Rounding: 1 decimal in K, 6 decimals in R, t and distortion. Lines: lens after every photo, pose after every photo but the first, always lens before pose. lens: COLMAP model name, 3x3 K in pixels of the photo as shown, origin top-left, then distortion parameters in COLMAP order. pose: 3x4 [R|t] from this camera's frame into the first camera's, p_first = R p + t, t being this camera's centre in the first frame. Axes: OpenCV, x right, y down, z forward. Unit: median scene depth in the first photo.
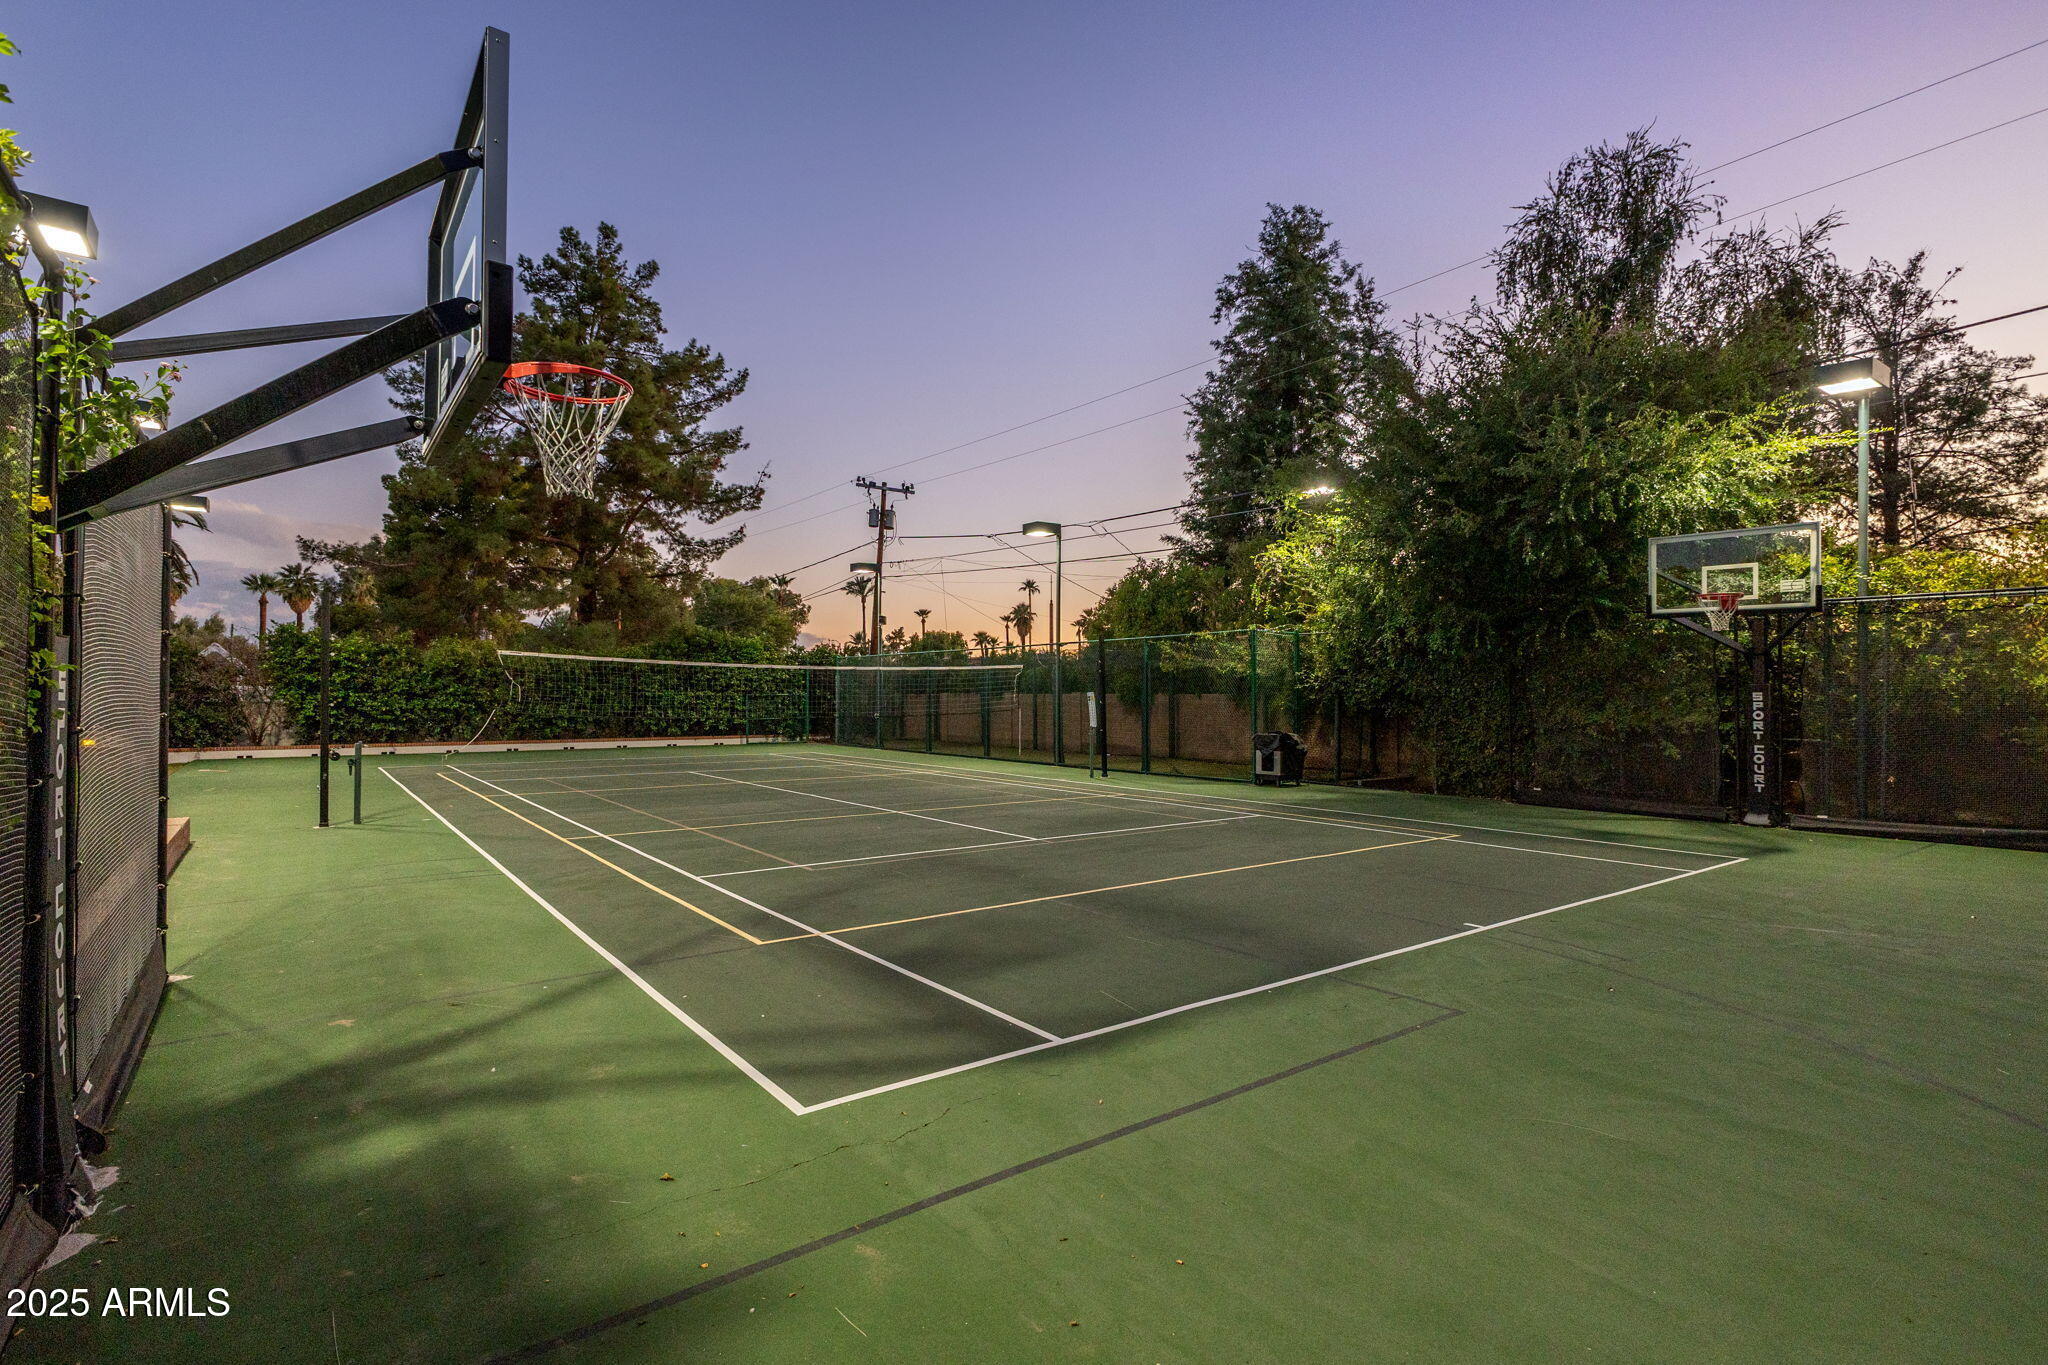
lens RADIAL K [[976.5, 0, 1023.5], [0, 976.5, 678.4], [0, 0, 1]] dist [0.005070, 0.000260]
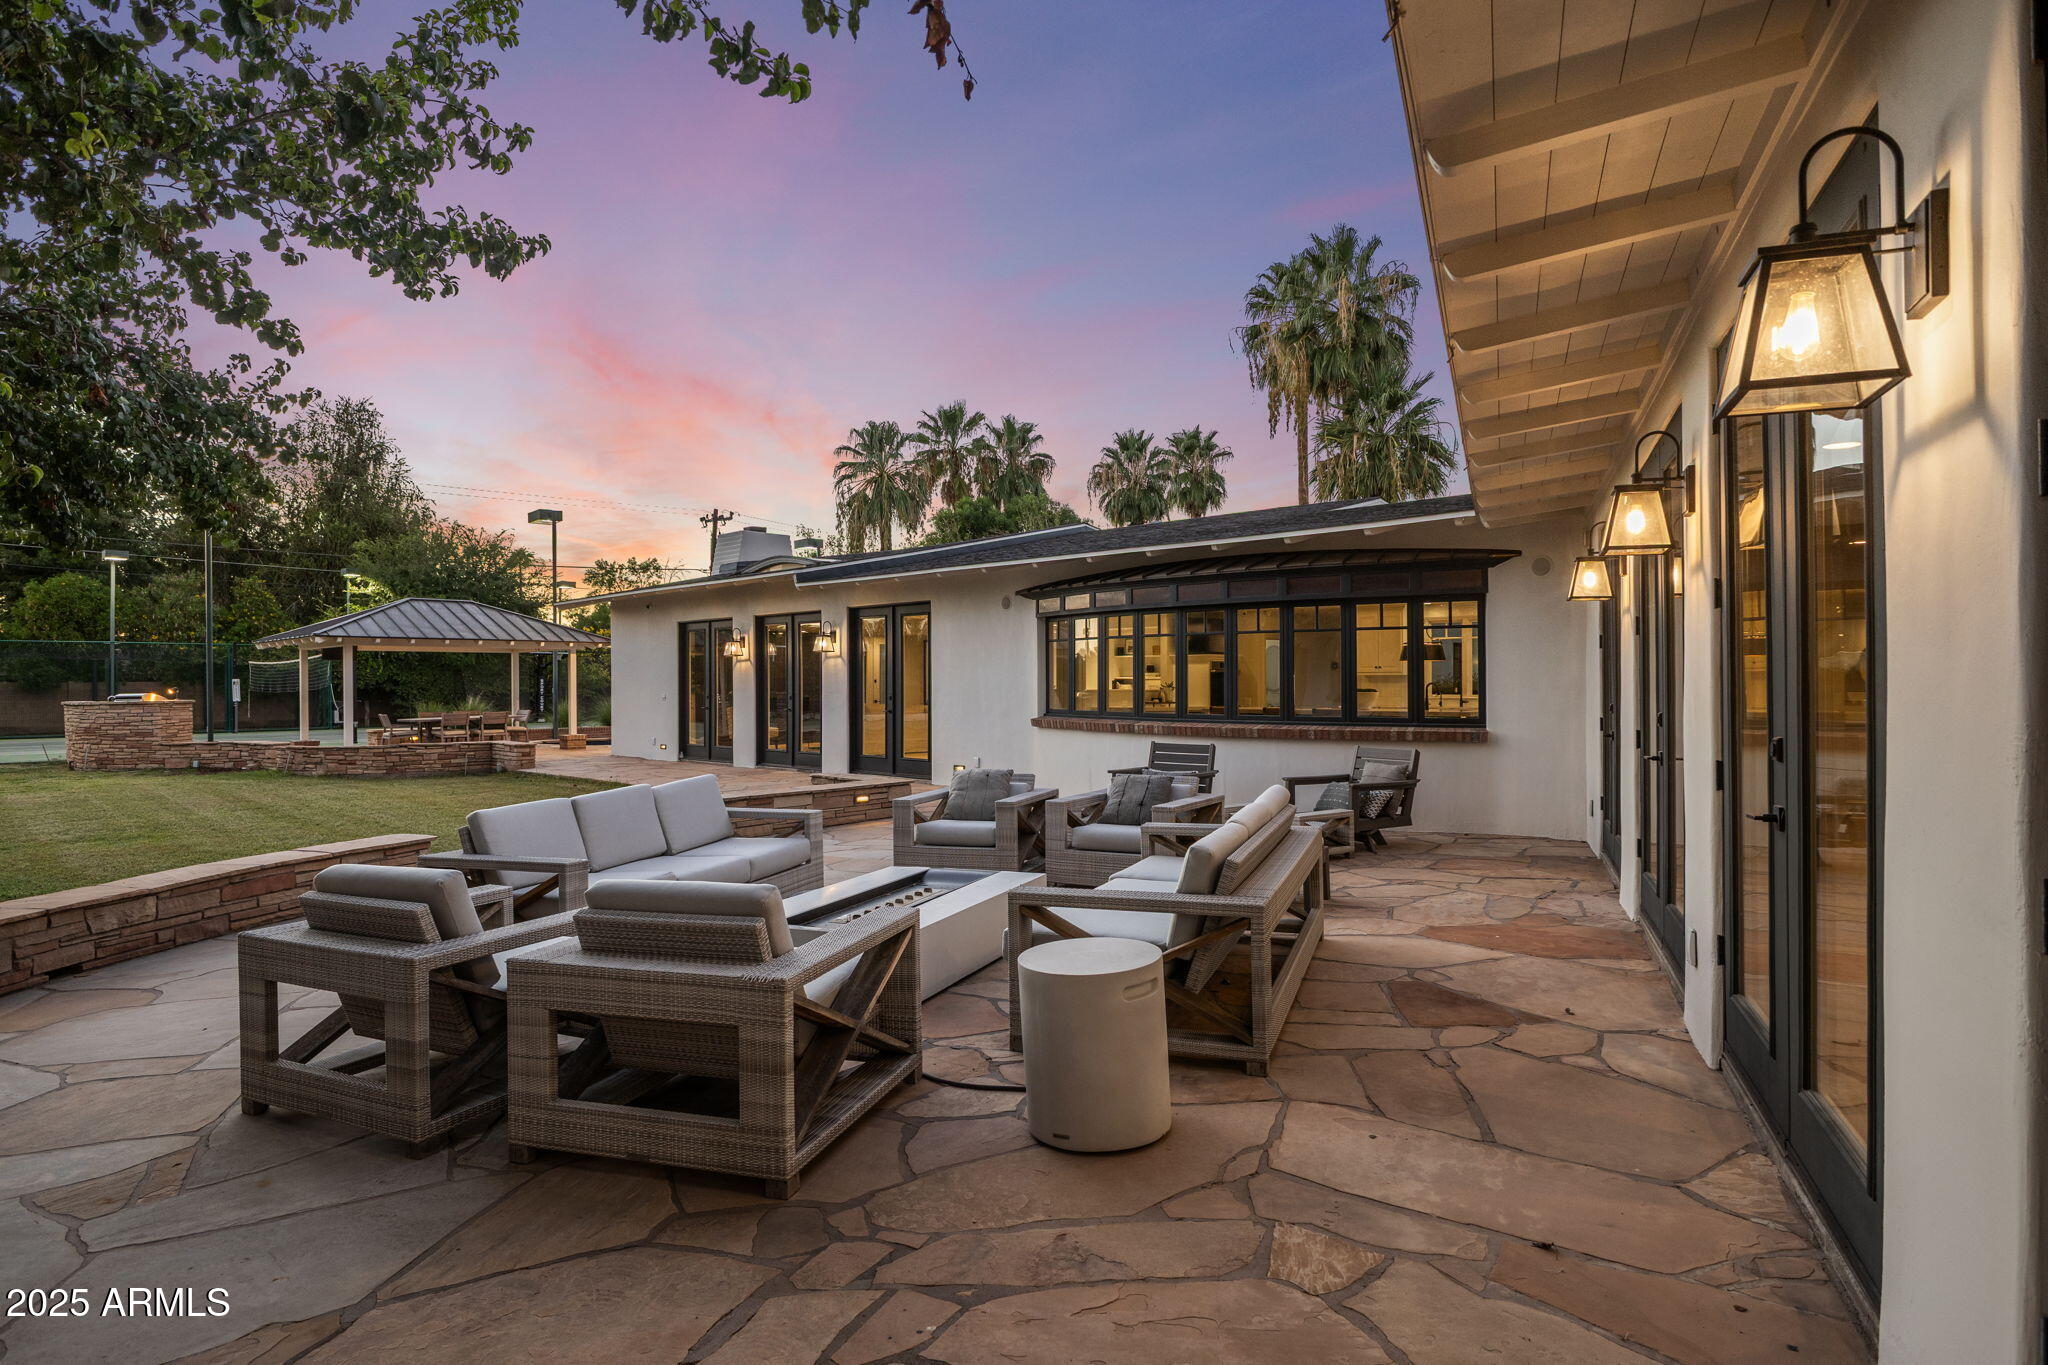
lens RADIAL K [[1080.4, 0, 1023.6], [0, 1080.4, 682.6], [0, 0, 1]] dist [-0.008939, -0.001713]
pose [[-0.167291, 0.001428, 0.985906, -1.261817], [-0.008768, 0.999957, -0.002936, 0.009555], [-0.985868, -0.009136, -0.167272, 0.030826]]
